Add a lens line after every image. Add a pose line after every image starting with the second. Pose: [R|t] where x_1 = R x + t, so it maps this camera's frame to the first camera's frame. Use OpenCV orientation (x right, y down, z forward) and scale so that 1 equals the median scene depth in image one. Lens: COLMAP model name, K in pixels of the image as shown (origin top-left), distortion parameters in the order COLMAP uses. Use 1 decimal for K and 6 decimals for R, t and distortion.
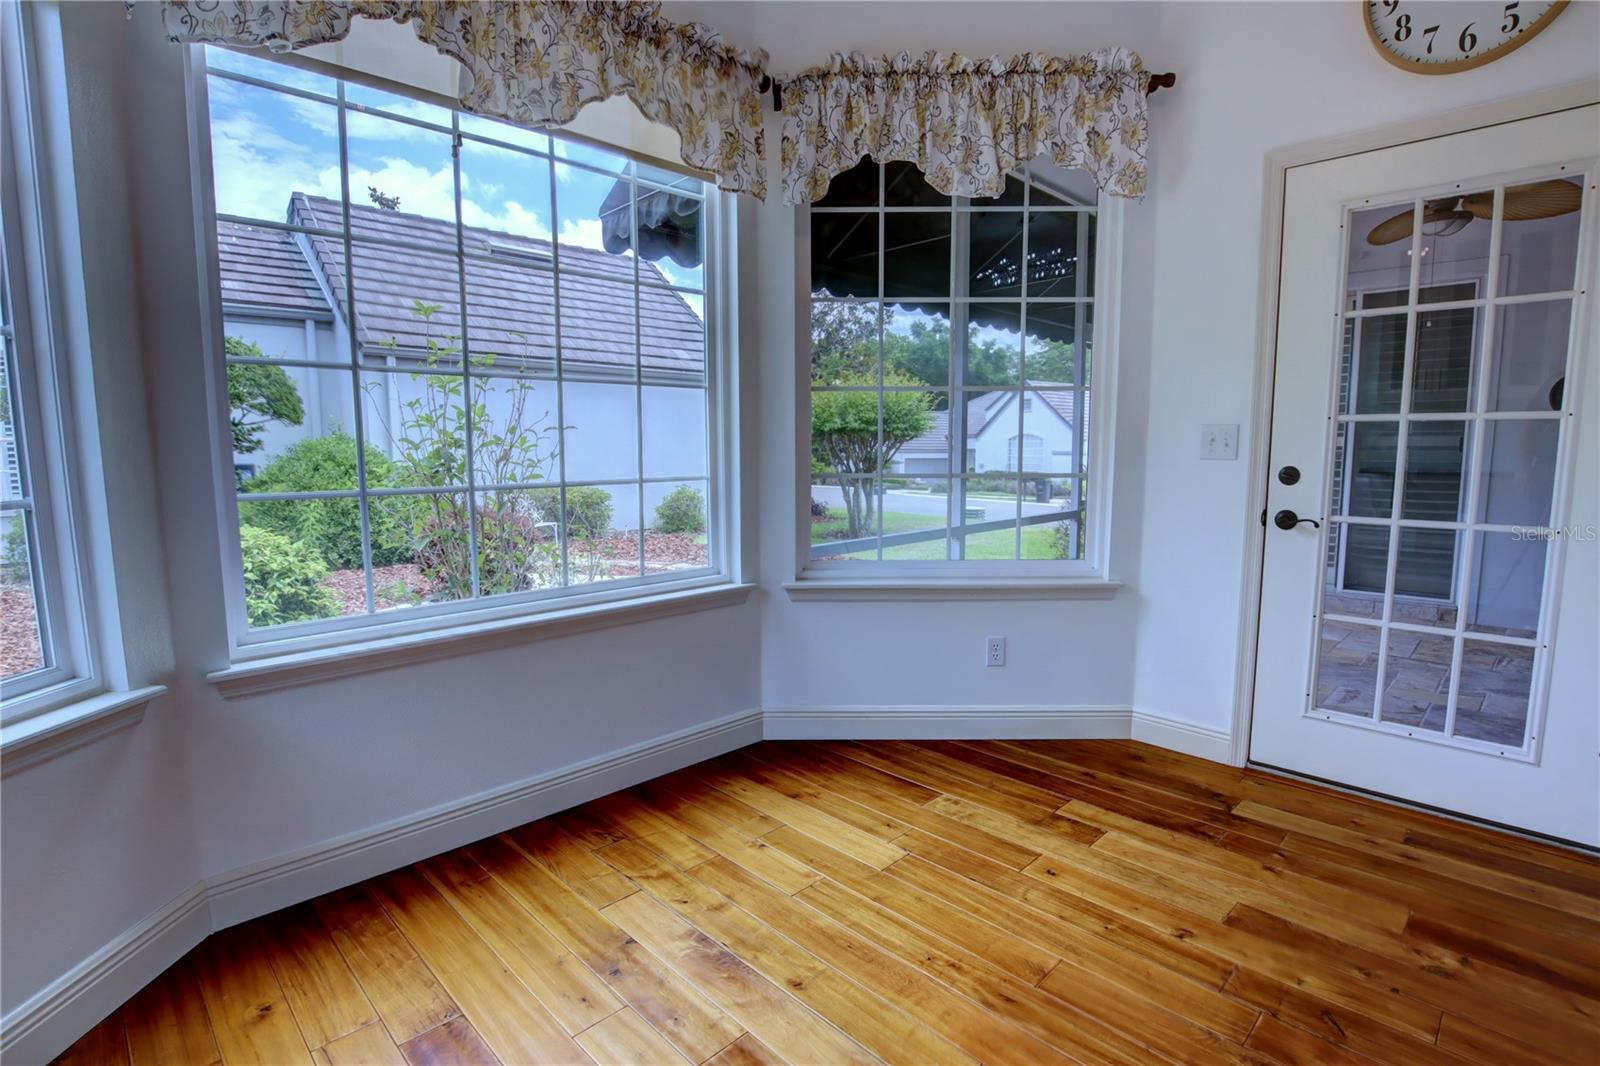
lens RADIAL K [[774.3, 0, 803.5], [0, 774.3, 537.5], [0, 0, 1]] dist [-0.028979, 0.001599]
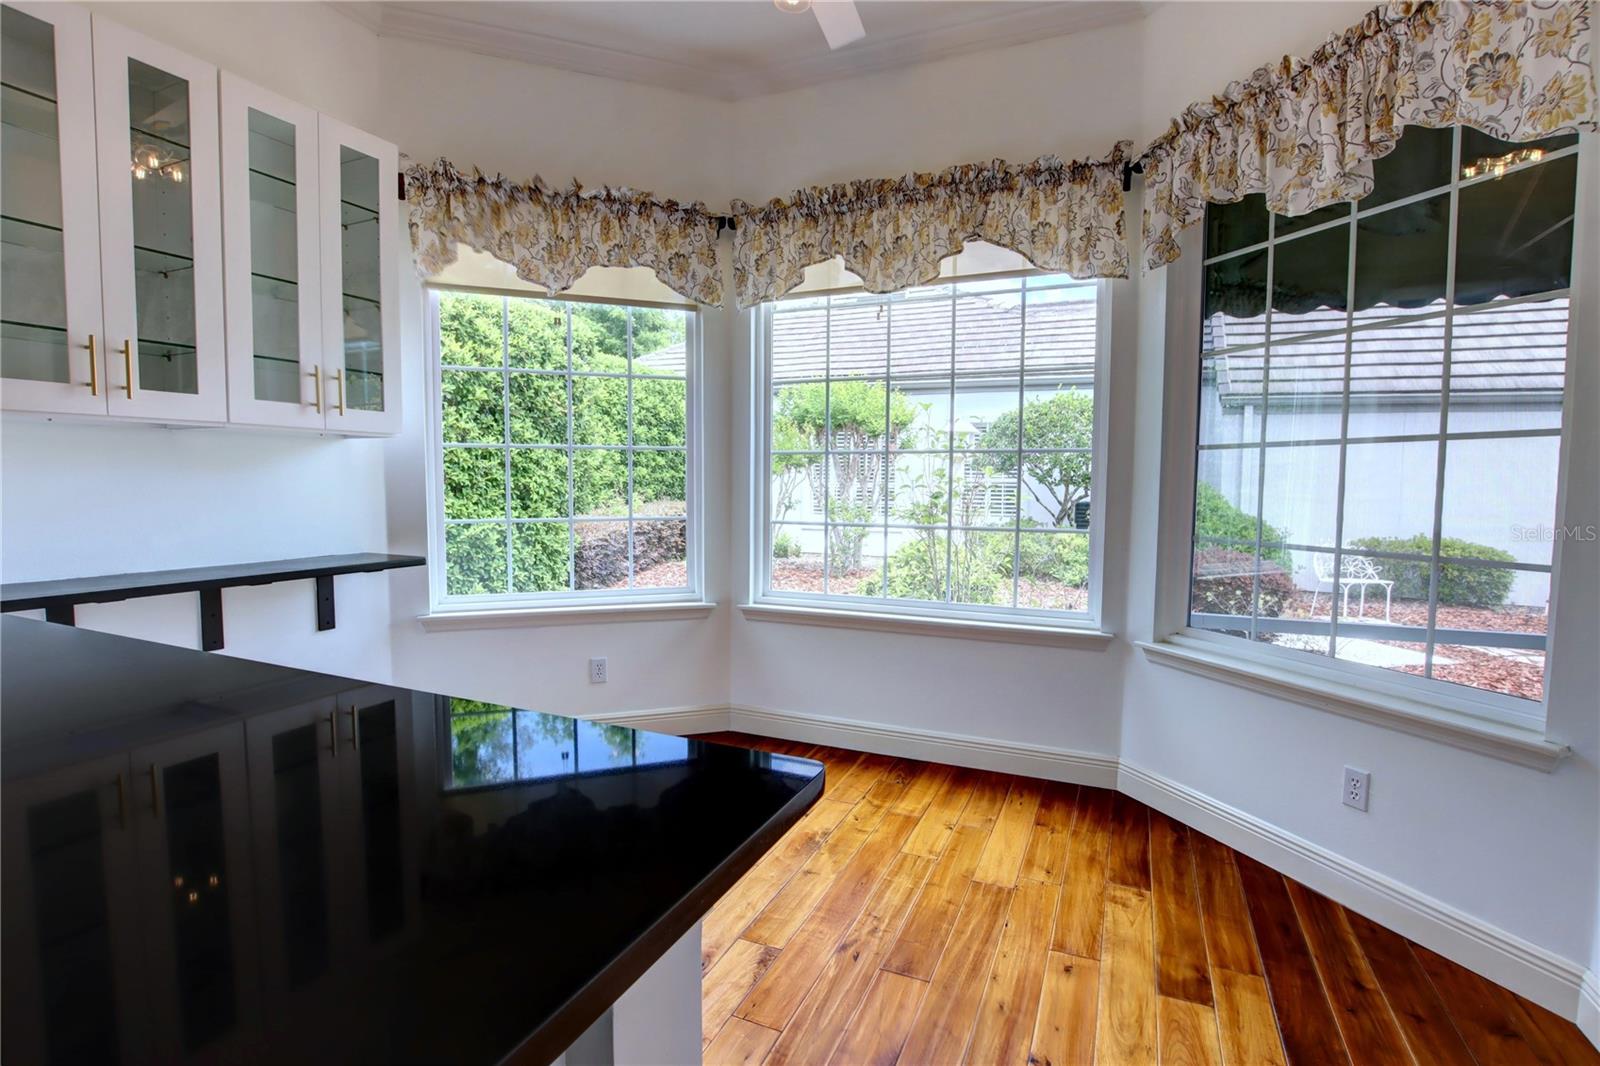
lens RADIAL K [[765.9, 0, 806.5], [0, 765.9, 537.0], [0, 0, 1]] dist [-0.029630, 0.002221]
pose [[0.365248, 0.072219, -0.928105, 0.805727], [-0.118046, 0.992531, 0.030776, -0.060618], [0.923395, 0.098318, 0.371045, 0.243567]]
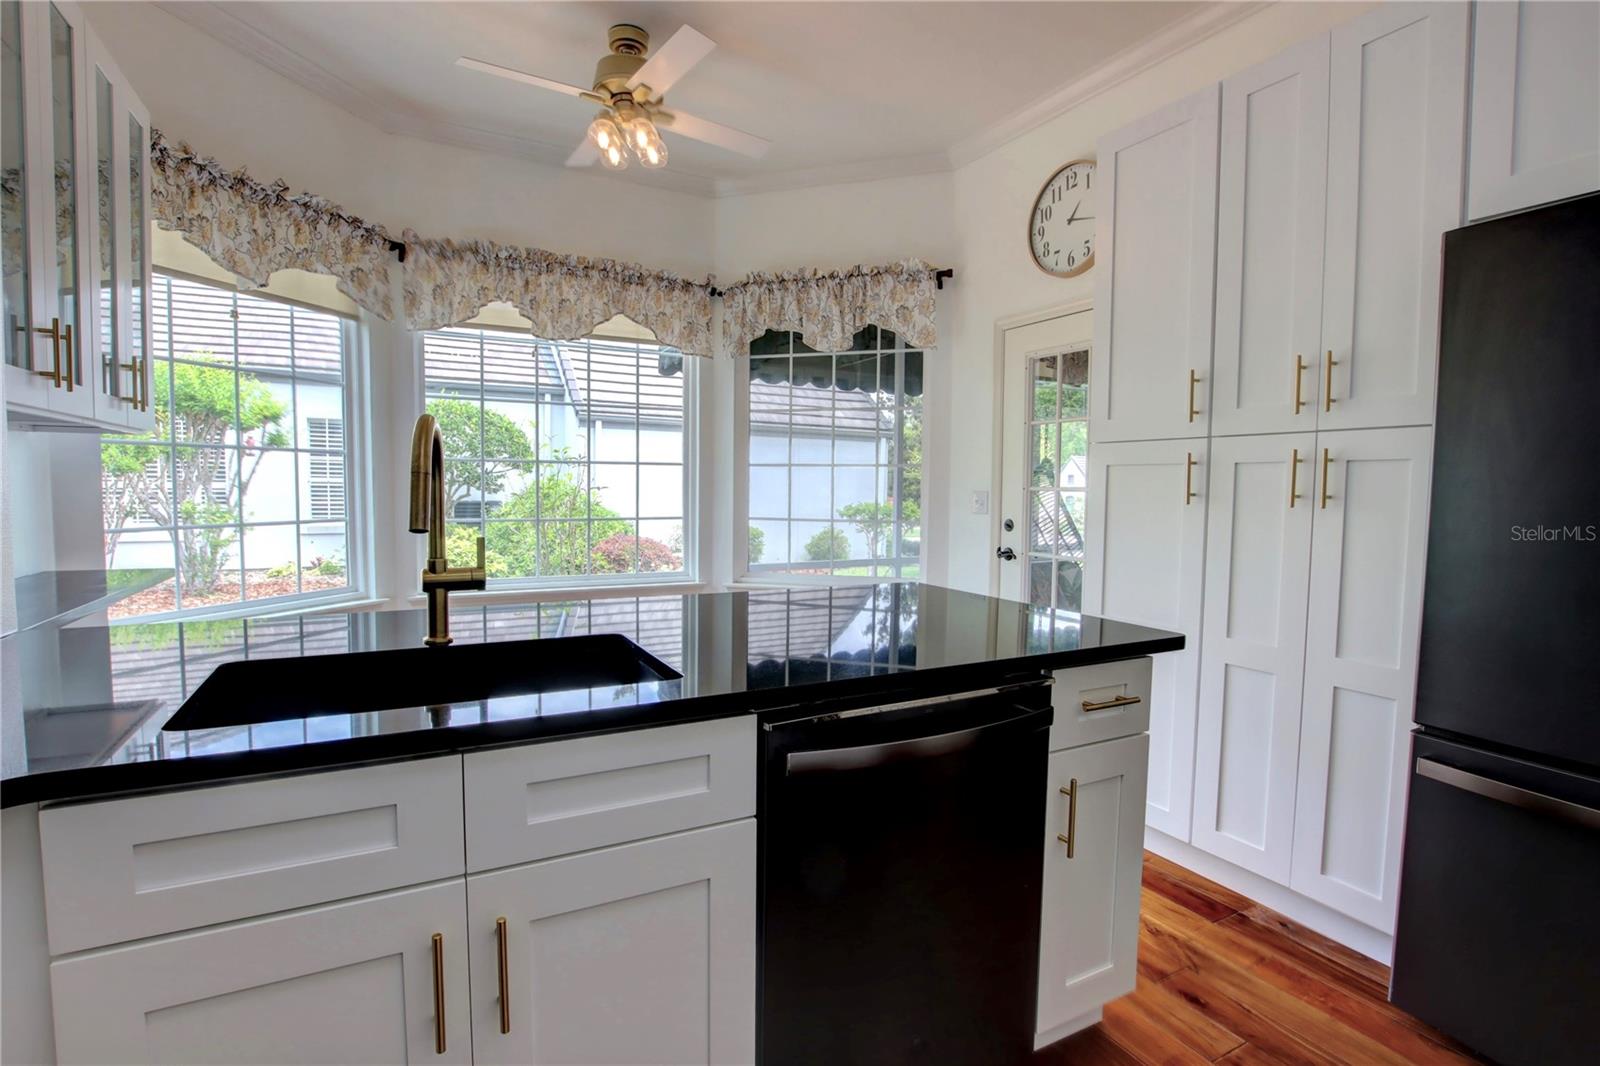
lens RADIAL K [[780.3, 0, 800.8], [0, 780.3, 540.1], [0, 0, 1]] dist [-0.030841, 0.000489]
pose [[0.957140, 0.033967, -0.287627, 0.666757], [-0.049128, 0.997748, -0.045655, 0.040207], [0.285428, 0.057829, 0.956654, -0.596886]]
